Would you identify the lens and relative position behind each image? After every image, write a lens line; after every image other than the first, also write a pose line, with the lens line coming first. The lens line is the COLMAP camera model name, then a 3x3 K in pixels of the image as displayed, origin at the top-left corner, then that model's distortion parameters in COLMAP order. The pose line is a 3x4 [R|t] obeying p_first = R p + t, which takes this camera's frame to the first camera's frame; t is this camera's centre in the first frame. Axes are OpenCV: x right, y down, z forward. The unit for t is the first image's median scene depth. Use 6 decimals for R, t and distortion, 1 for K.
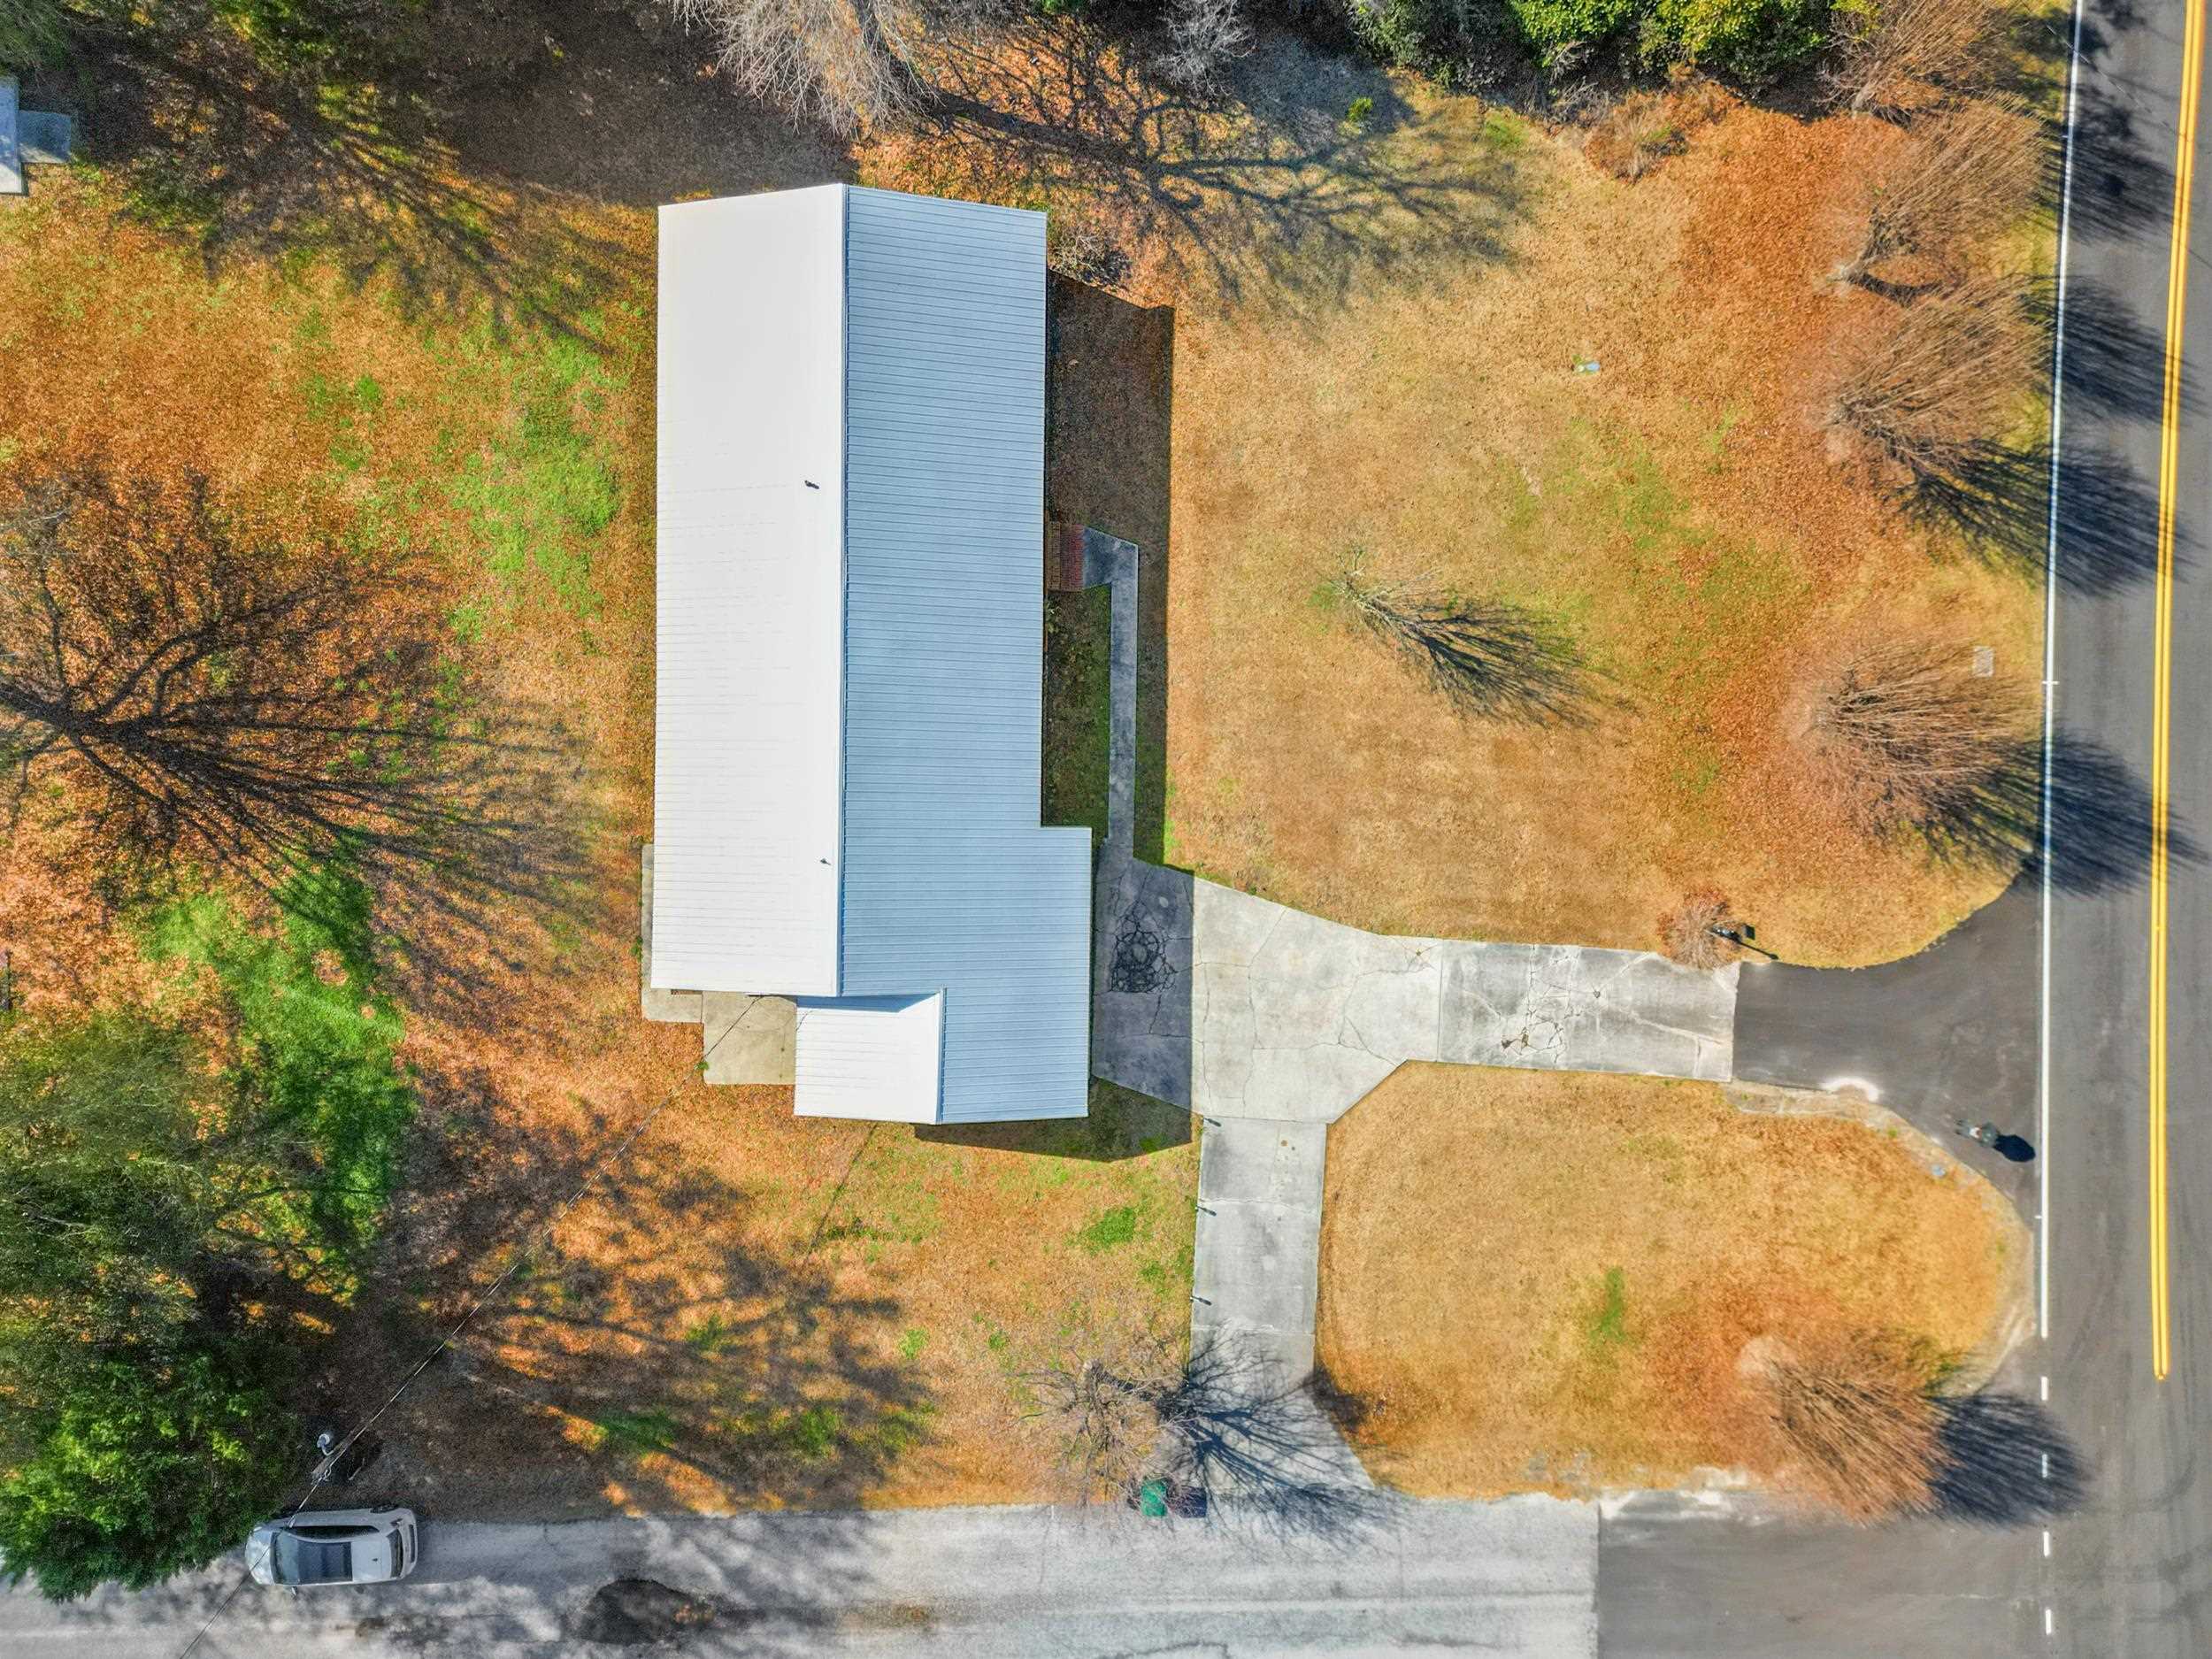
lens RADIAL K [[1544.9, 0, 1108.2], [0, 1544.9, 829.2], [0, 0, 1]] dist [0.031846, -0.002448]
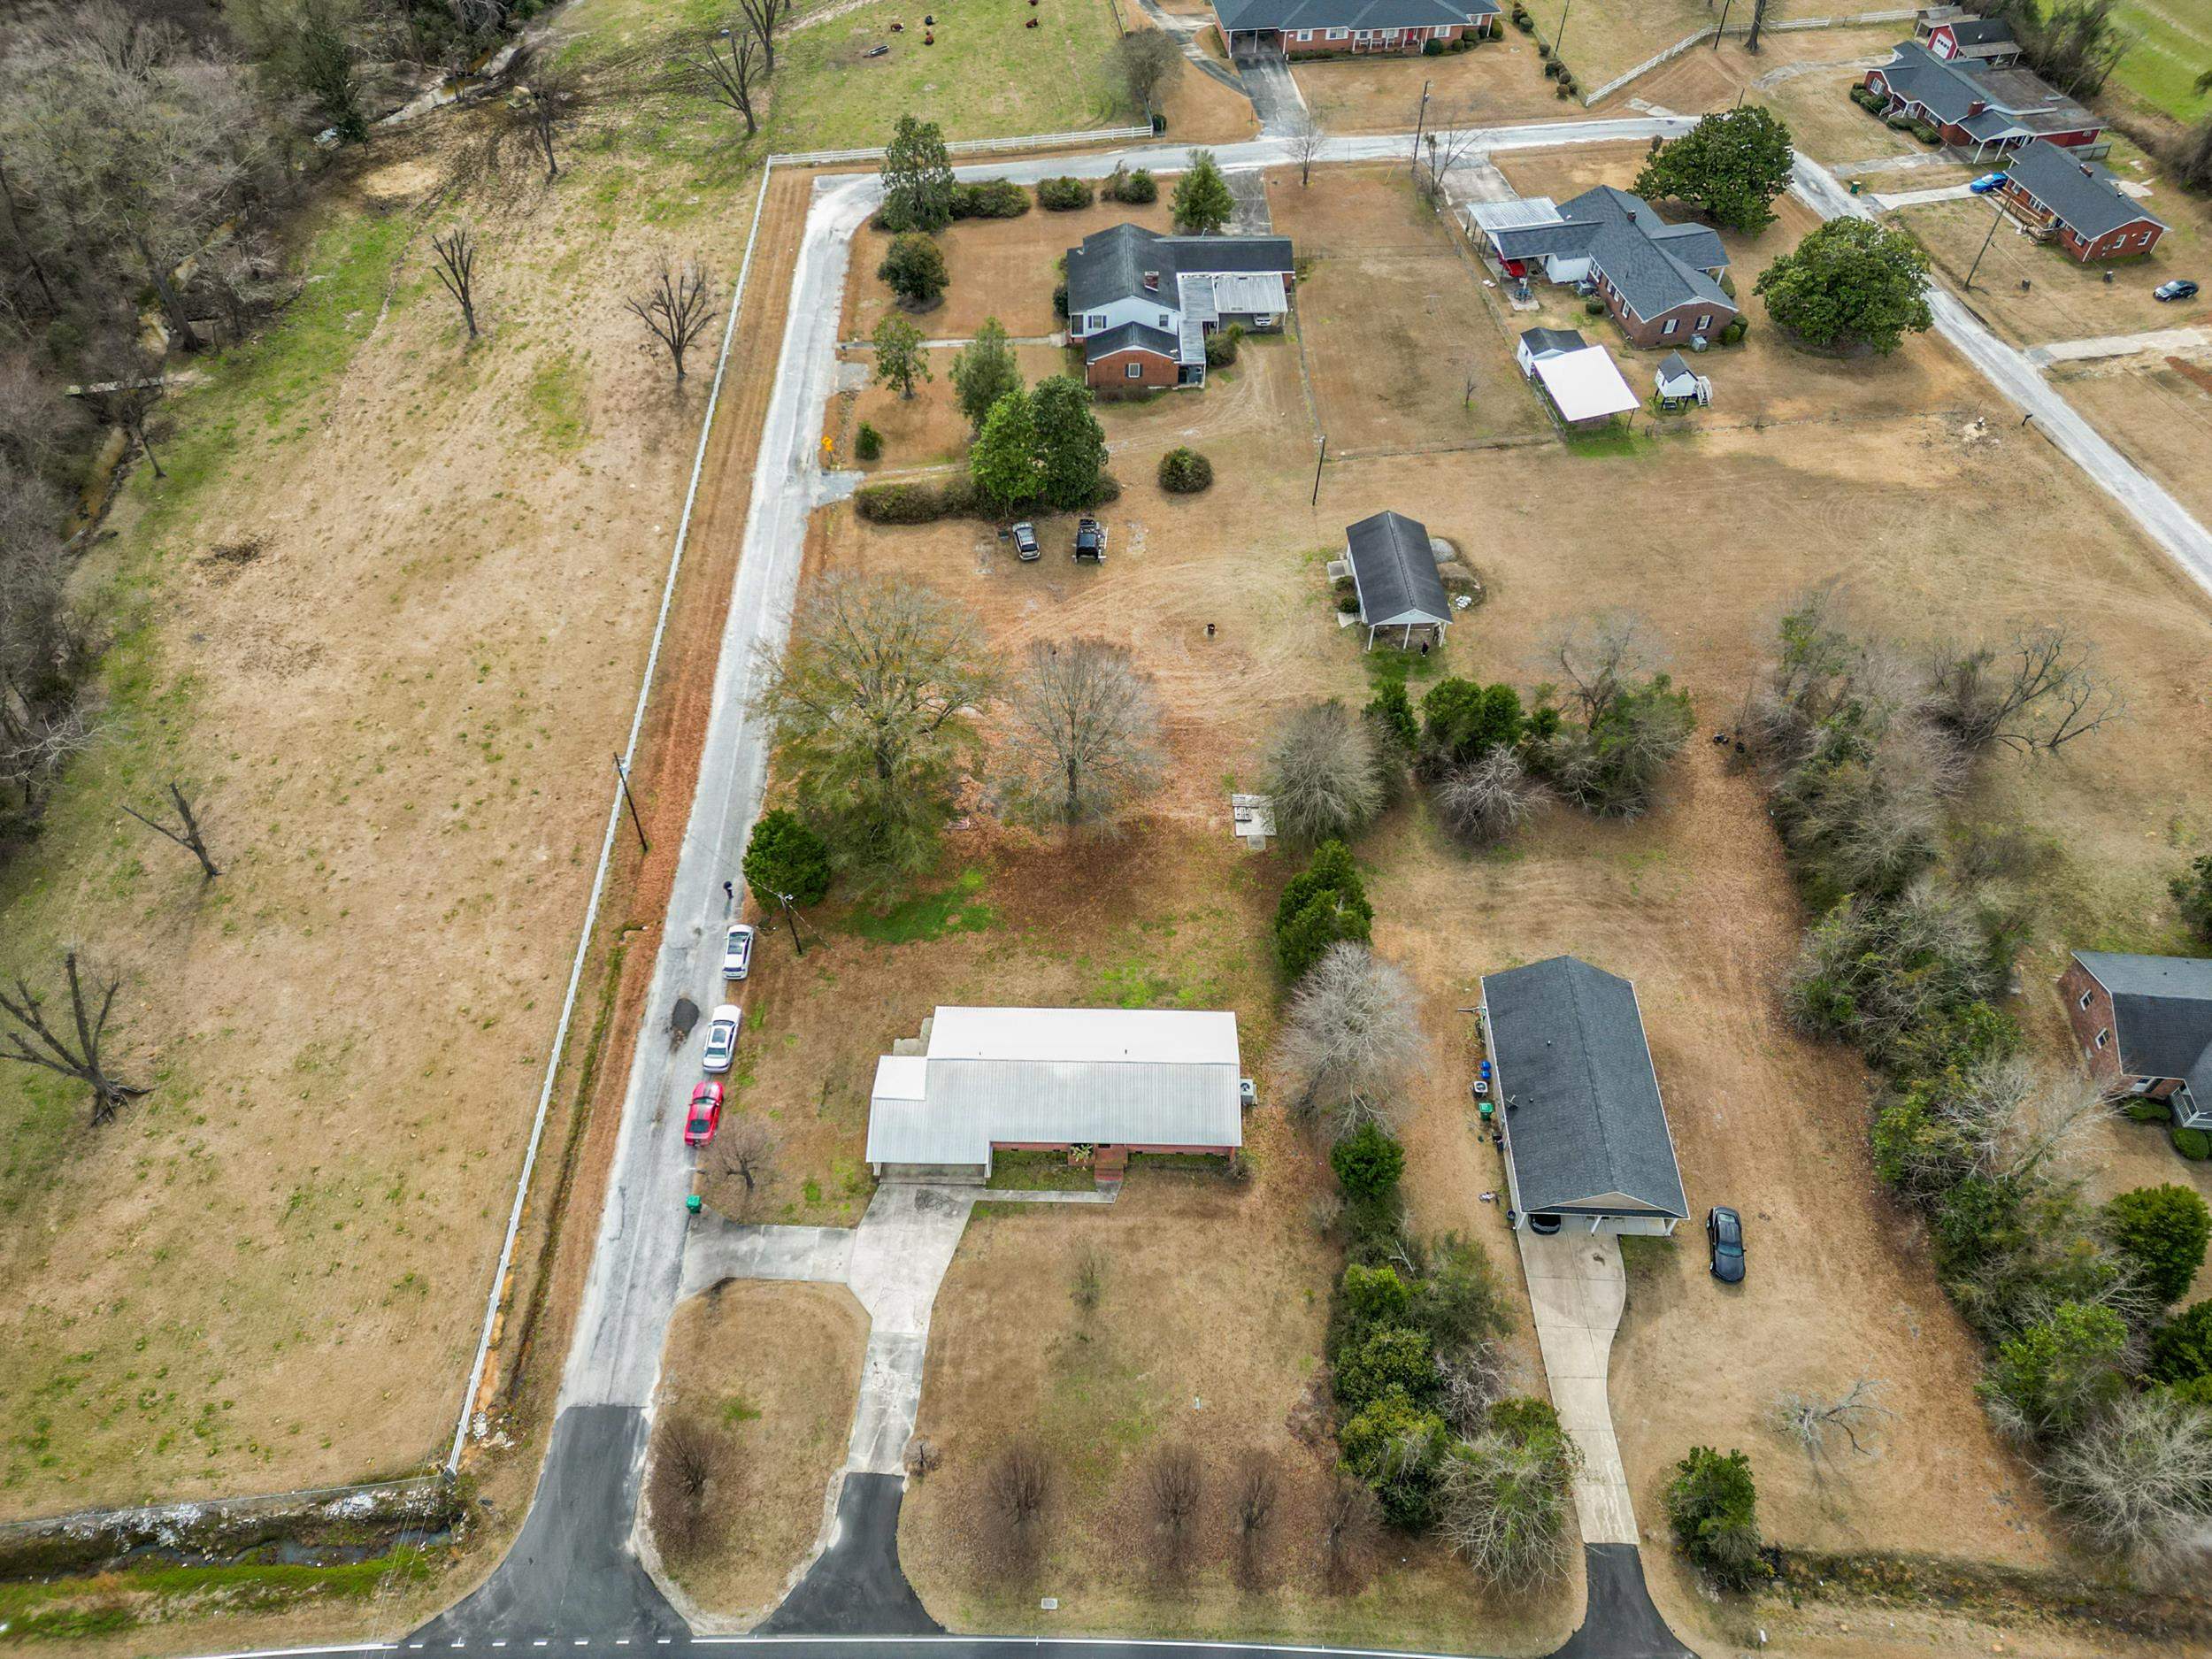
lens RADIAL K [[1544.9, 0, 1106.5], [0, 1544.9, 829.2], [0, 0, 1]] dist [0.031846, -0.002448]
pose [[-0.007832, 0.766547, -0.642141, 1.054089], [-0.999966, -0.007779, 0.002910, -0.175201], [-0.002764, 0.642141, 0.766581, -1.082768]]
